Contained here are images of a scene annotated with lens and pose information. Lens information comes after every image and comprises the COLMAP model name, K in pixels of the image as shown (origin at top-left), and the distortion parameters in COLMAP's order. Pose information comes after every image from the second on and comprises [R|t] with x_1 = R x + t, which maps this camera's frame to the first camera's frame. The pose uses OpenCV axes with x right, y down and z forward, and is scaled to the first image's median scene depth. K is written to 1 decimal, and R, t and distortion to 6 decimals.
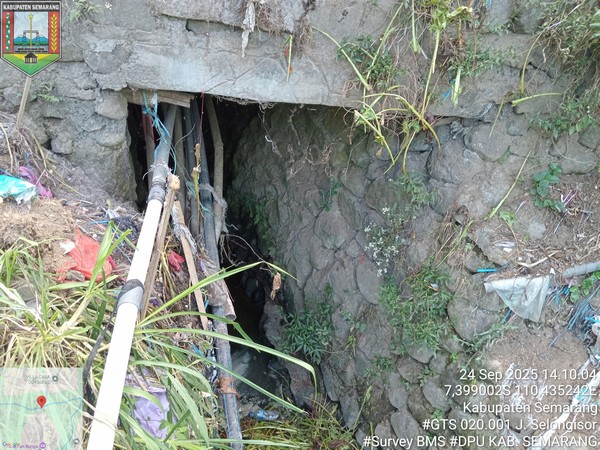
lens RADIAL K [[453.3, 0, 300.0], [0, 453.3, 225.0], [0, 0, 1]] dist [0.067443, -0.116532]
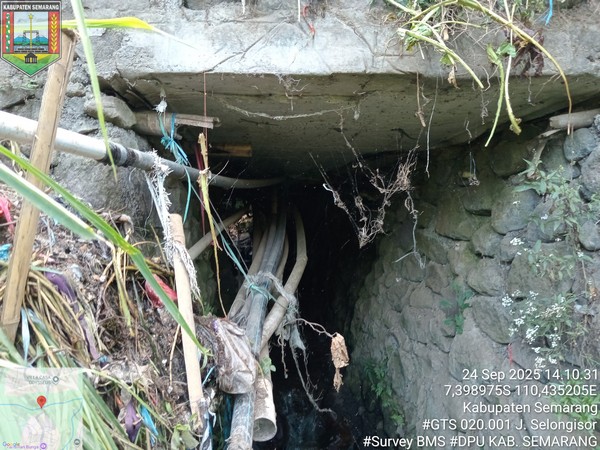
lens RADIAL K [[453.3, 0, 300.0], [0, 453.3, 225.0], [0, 0, 1]] dist [0.067443, -0.116532]
pose [[0.935899, -0.190945, -0.296028, 0.124876], [0.003908, 0.845926, -0.533287, 0.354317], [0.352246, 0.497946, 0.792447, 0.525414]]
